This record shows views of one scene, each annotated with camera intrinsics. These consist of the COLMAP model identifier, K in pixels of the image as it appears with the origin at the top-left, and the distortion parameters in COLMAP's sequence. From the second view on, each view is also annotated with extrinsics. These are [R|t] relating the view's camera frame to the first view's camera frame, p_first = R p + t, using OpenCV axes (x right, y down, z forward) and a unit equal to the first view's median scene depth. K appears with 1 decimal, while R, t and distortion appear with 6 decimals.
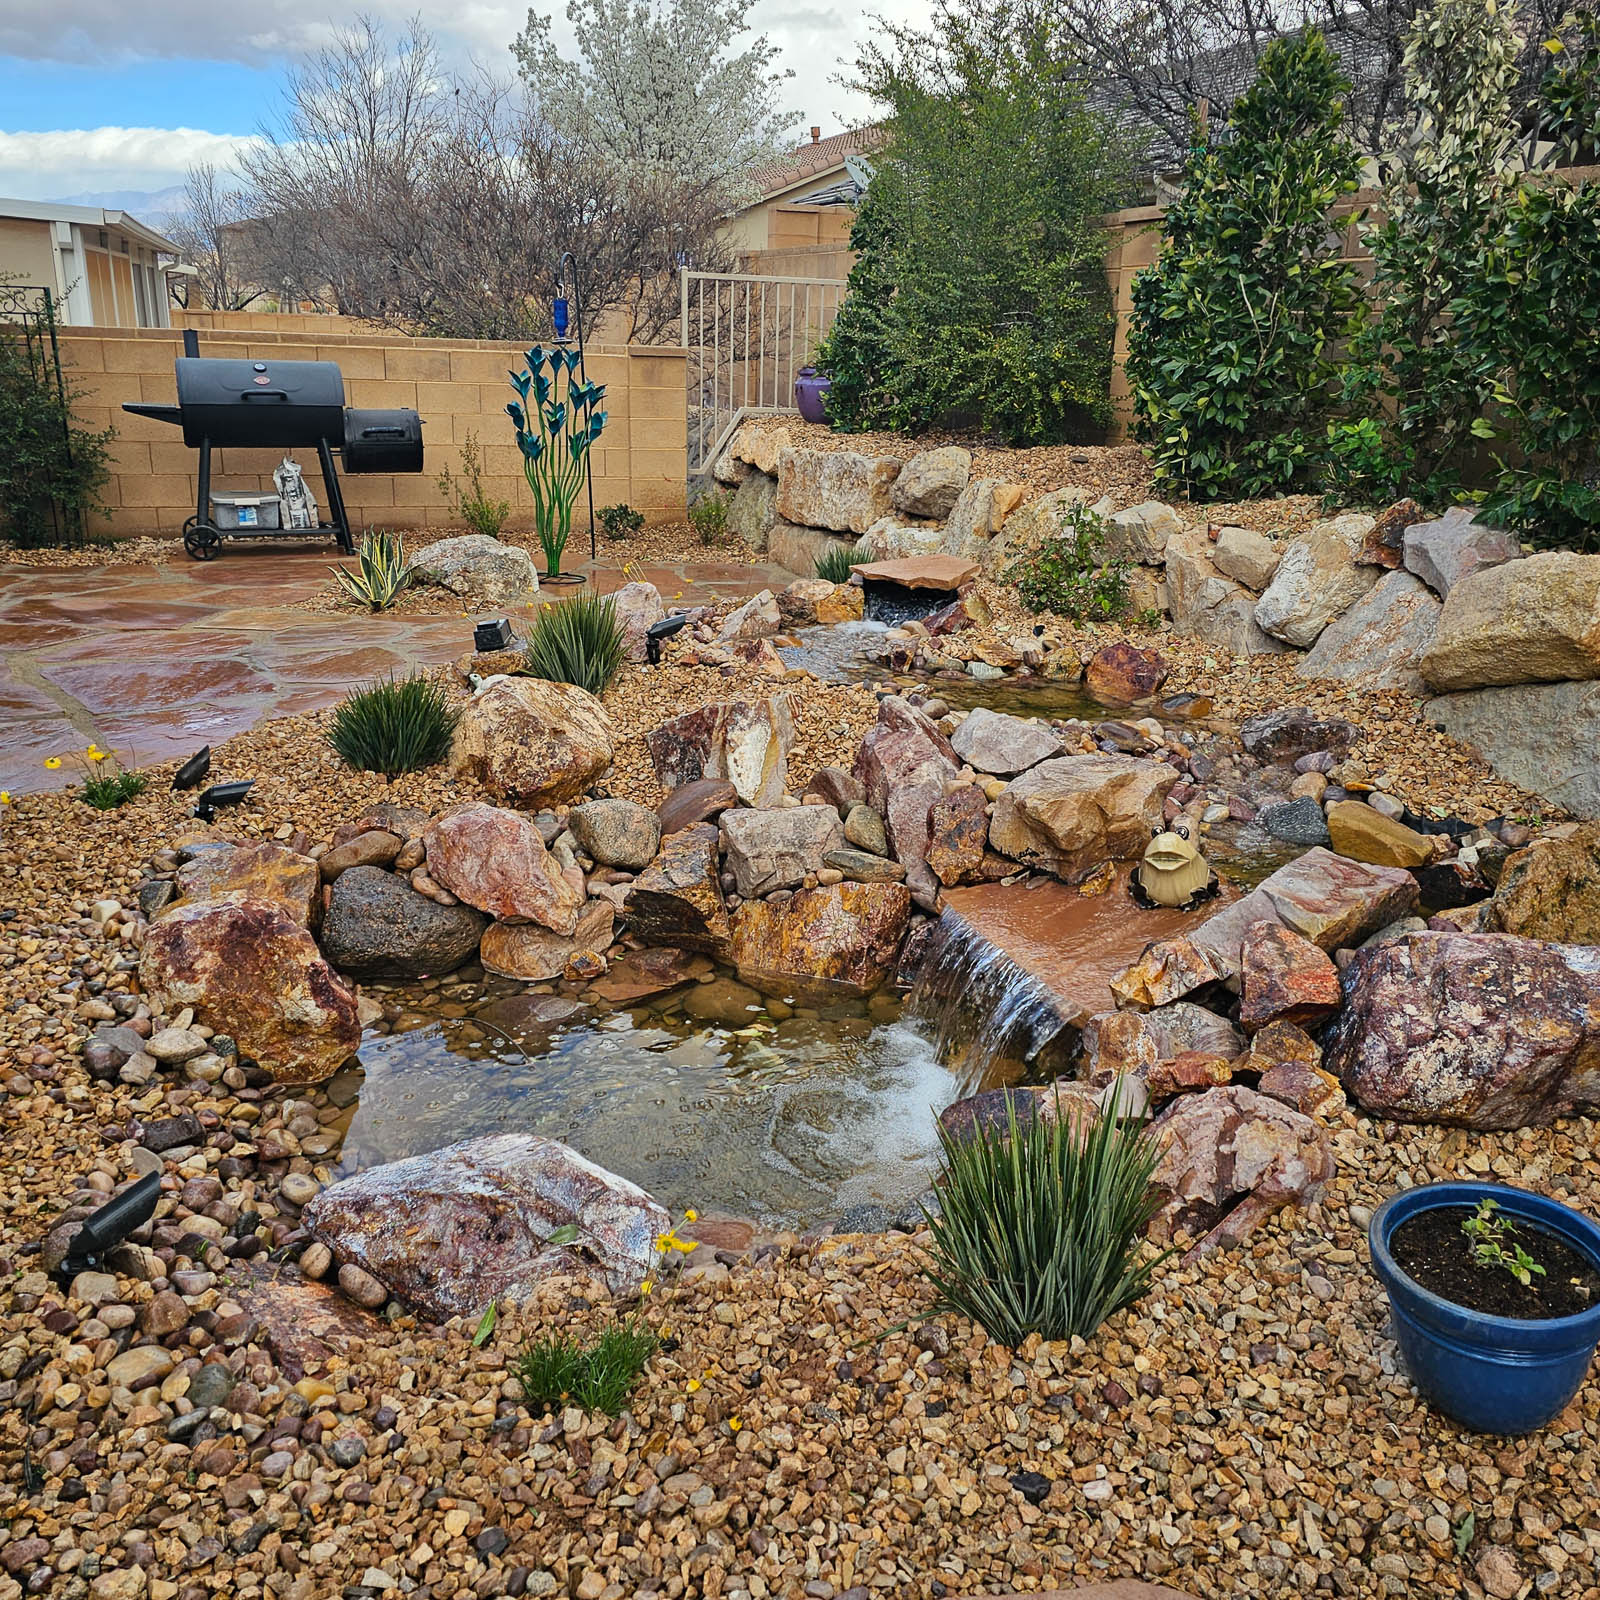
lens RADIAL K [[1489.3, 0, 794.2], [0, 1489.3, 806.7], [0, 0, 1]] dist [0.049696, 0.000000]
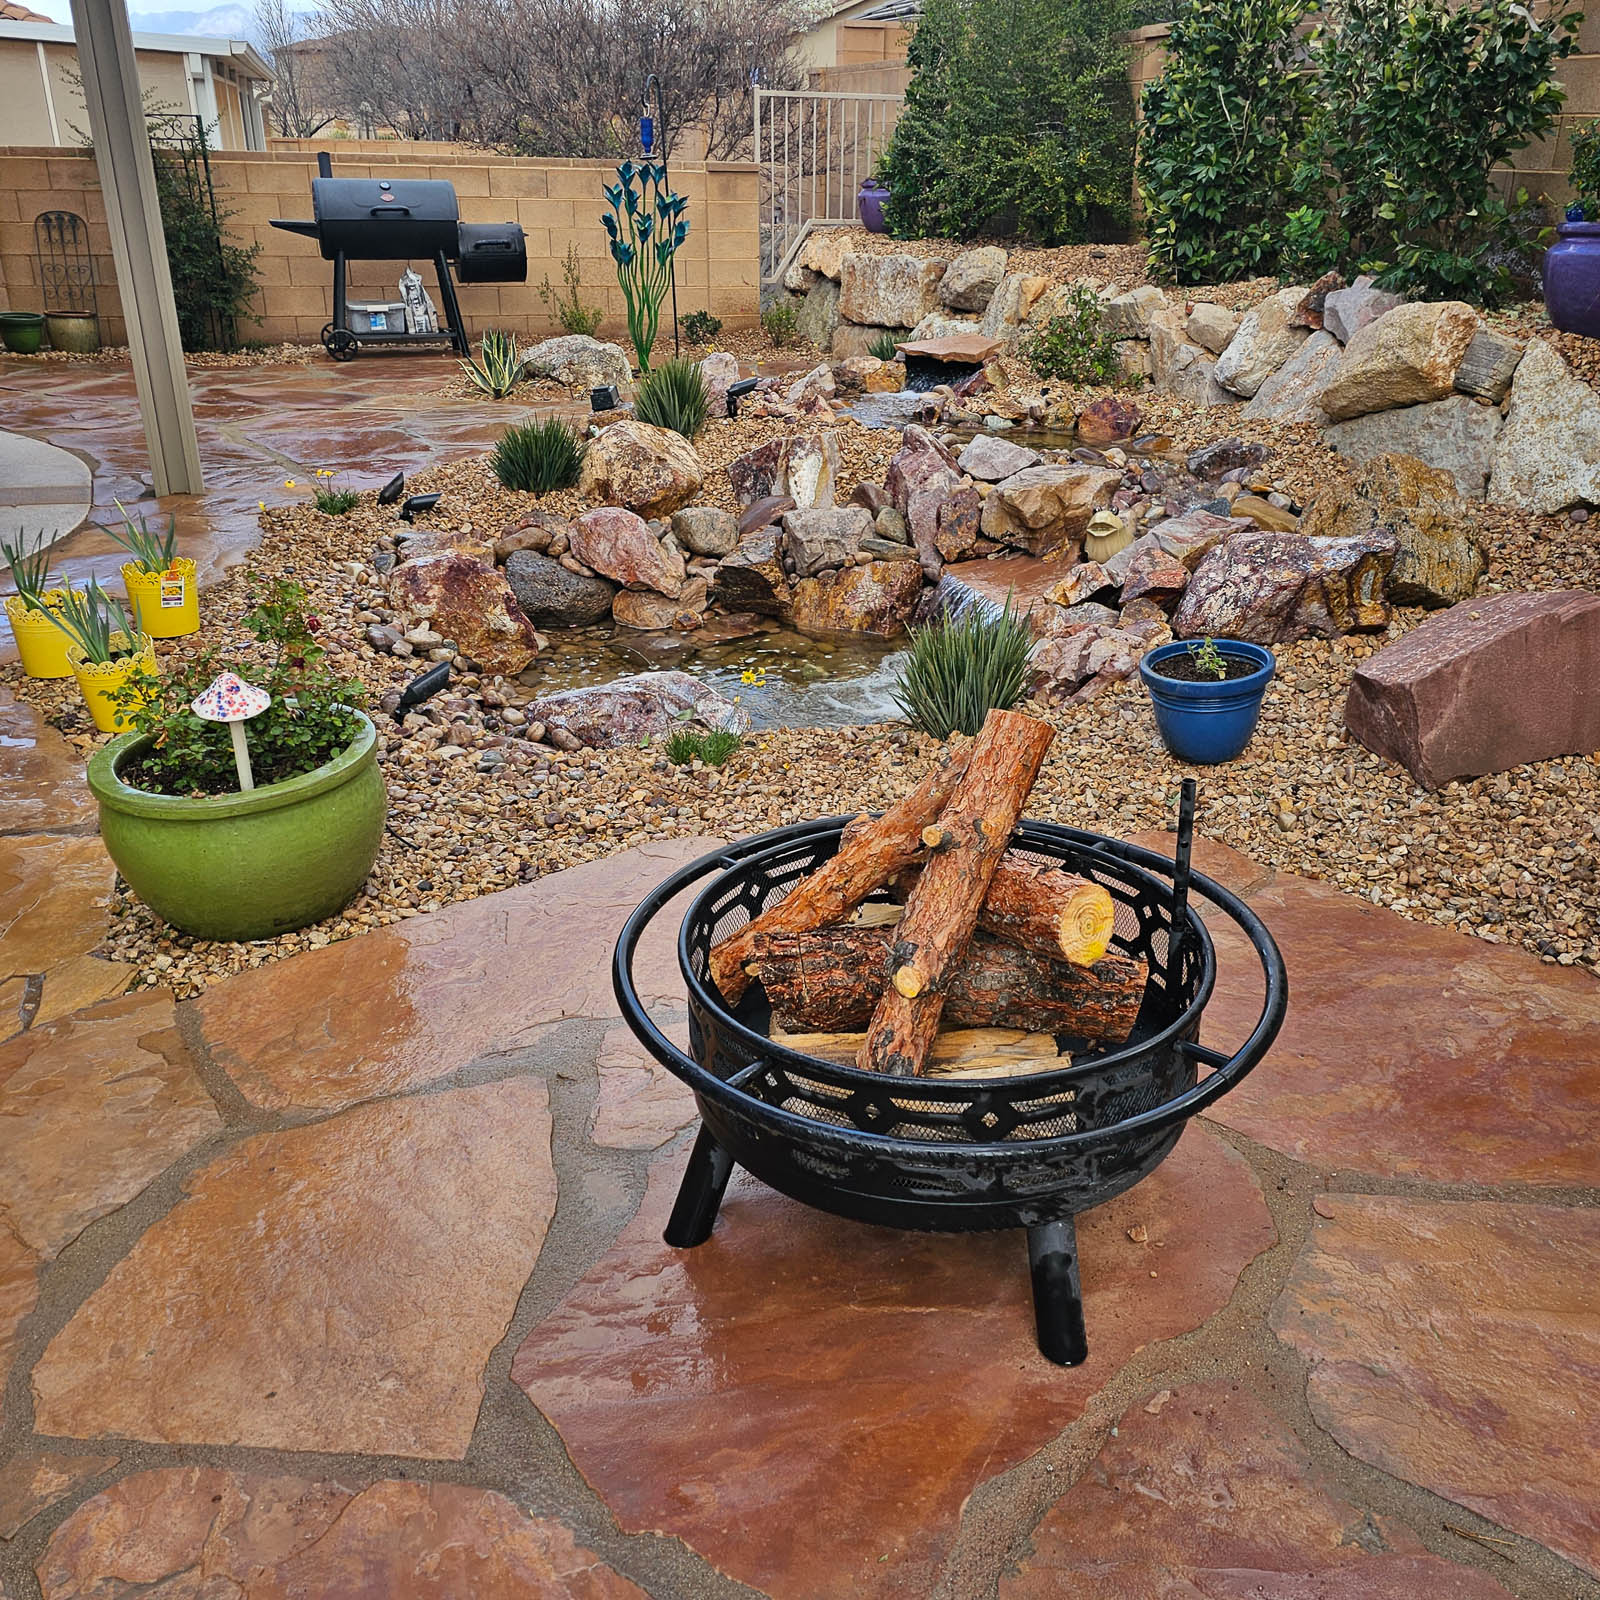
lens RADIAL K [[1489.3, 0, 812.2], [0, 1489.3, 794.9], [0, 0, 1]] dist [0.049696, 0.000000]
pose [[0.999197, 0.000636, -0.040066, 0.025108], [0.003258, 0.995275, 0.097043, 0.104597], [0.039939, -0.097096, 0.994473, -0.304326]]
